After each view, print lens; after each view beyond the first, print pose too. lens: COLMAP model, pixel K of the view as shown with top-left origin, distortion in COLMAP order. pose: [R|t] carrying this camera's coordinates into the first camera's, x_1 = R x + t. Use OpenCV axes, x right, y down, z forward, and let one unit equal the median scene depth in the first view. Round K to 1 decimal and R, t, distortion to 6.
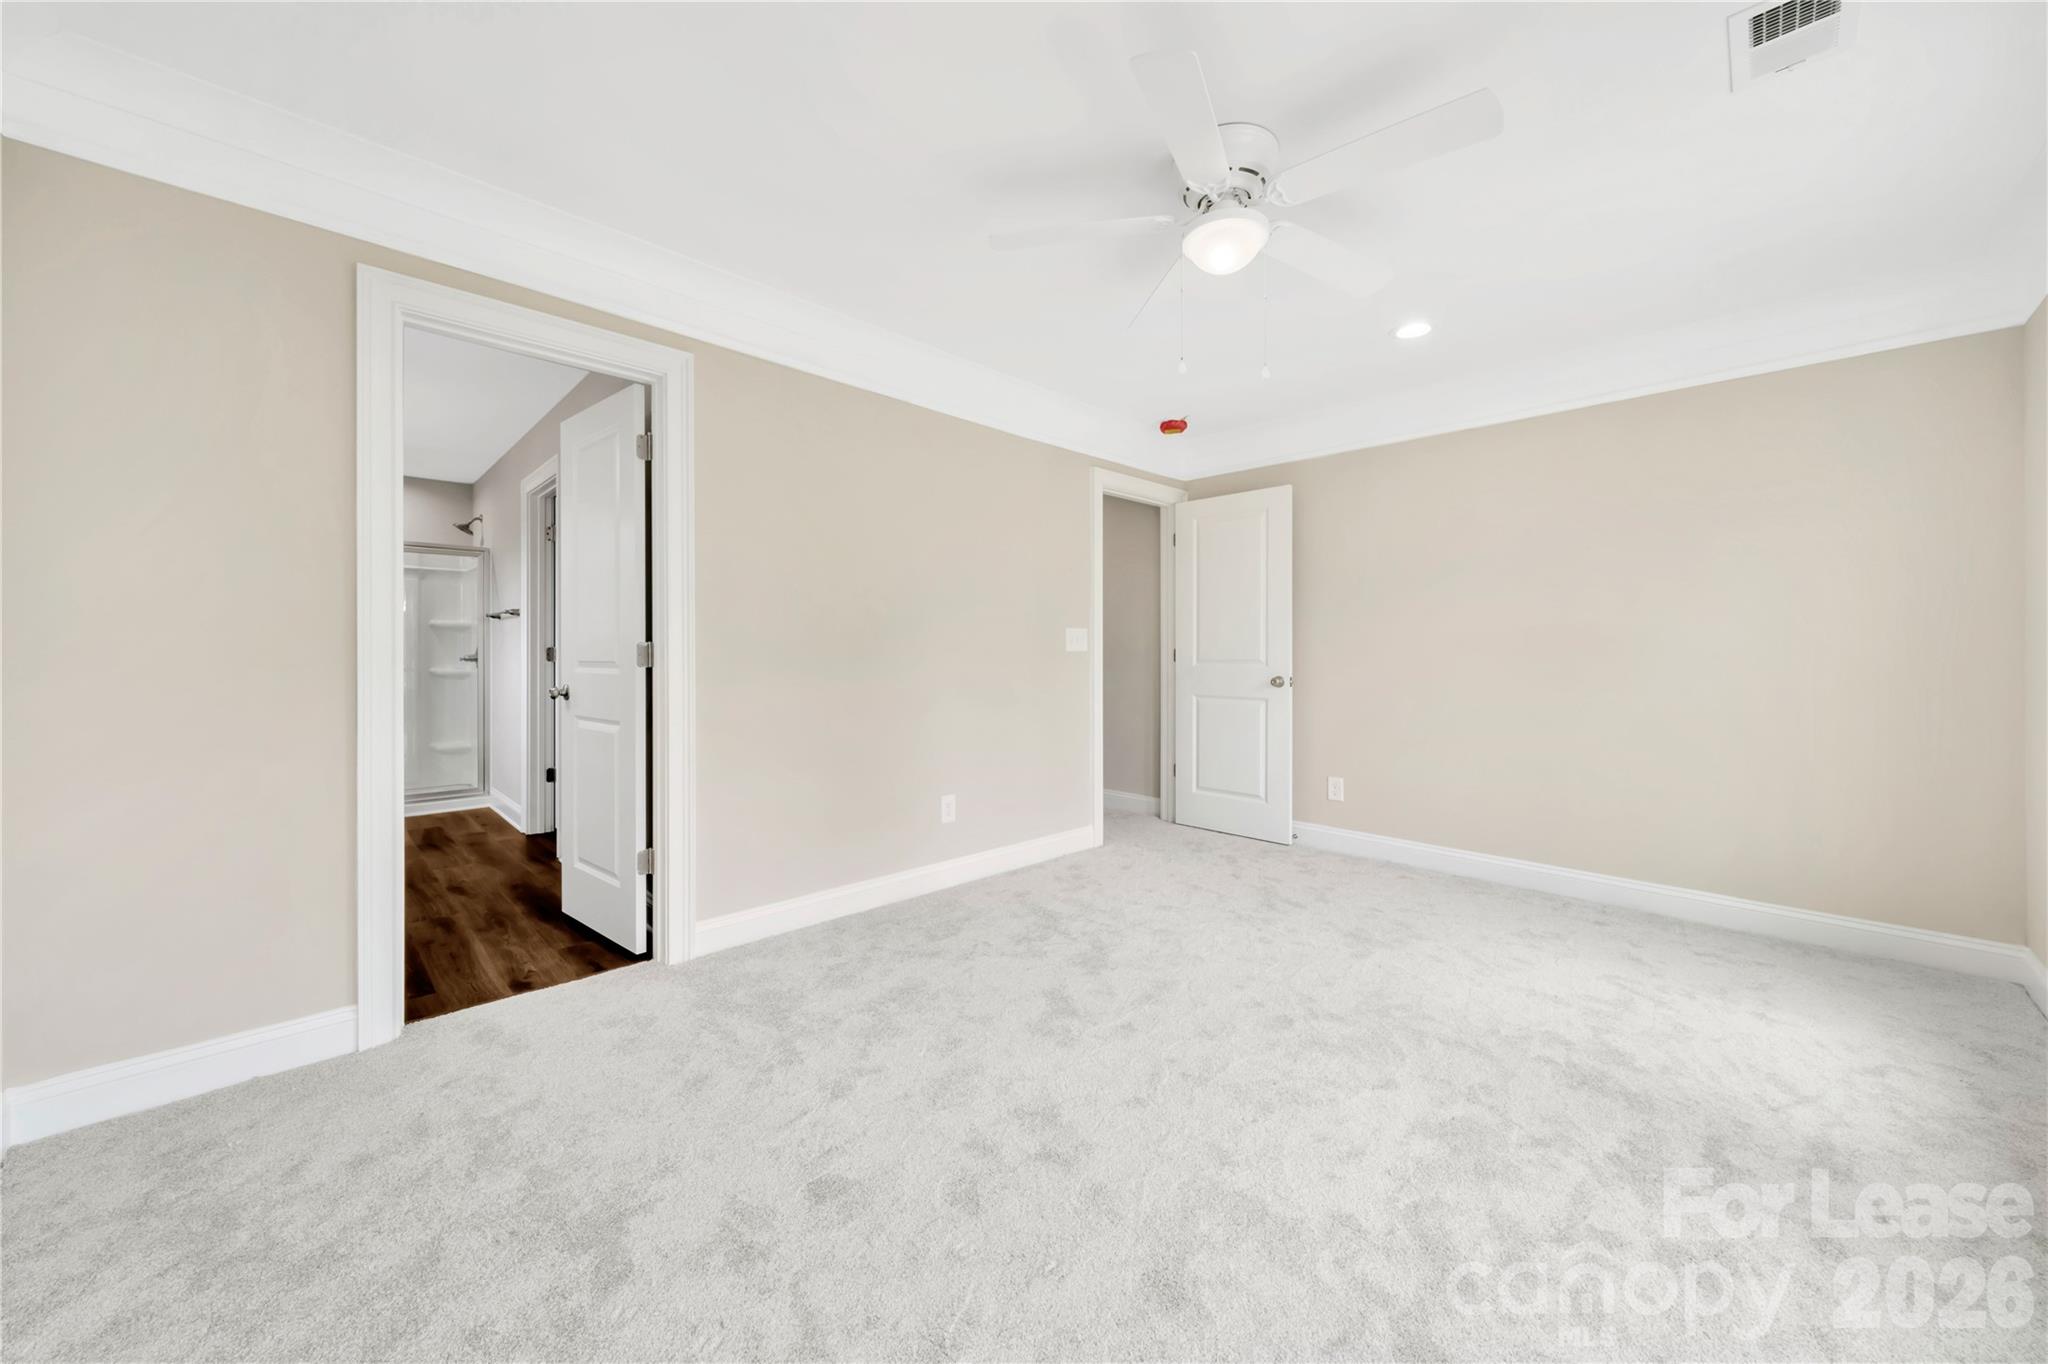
lens RADIAL K [[742.2, 0, 1035.8], [0, 742.2, 663.8], [0, 0, 1]] dist [-0.000129, -0.000073]
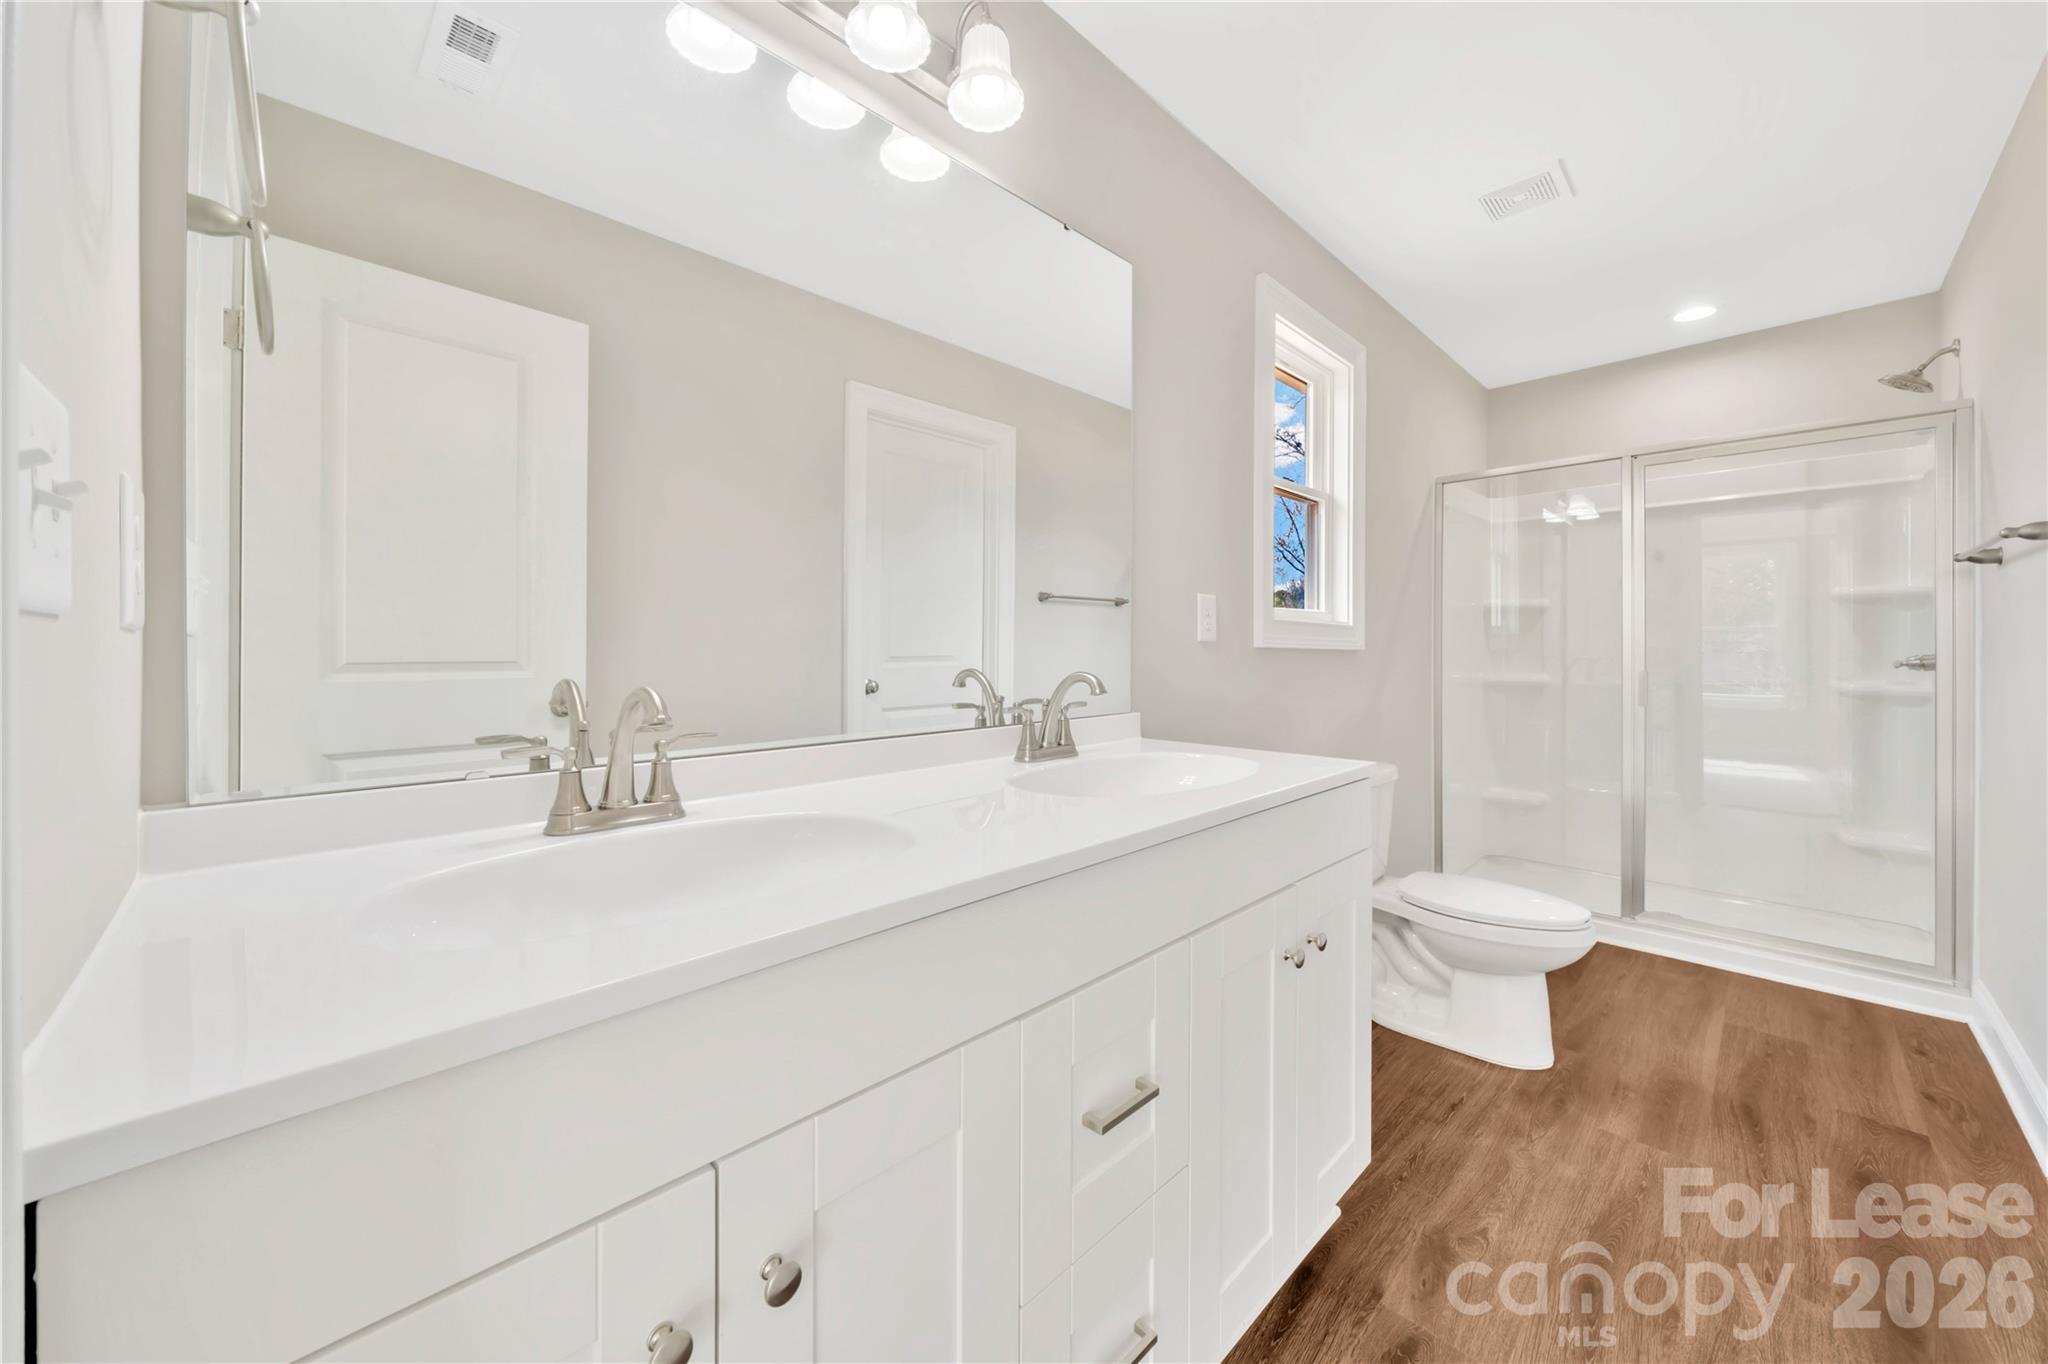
lens RADIAL K [[742.2, 0, 1026.6], [0, 742.2, 673.7], [0, 0, 1]] dist [-0.000129, -0.000073]
pose [[-0.010361, 0.000047, -0.999946, -0.306907], [-0.004755, 0.999989, 0.000097, 0.001637], [0.999935, 0.004756, -0.010361, 0.462786]]
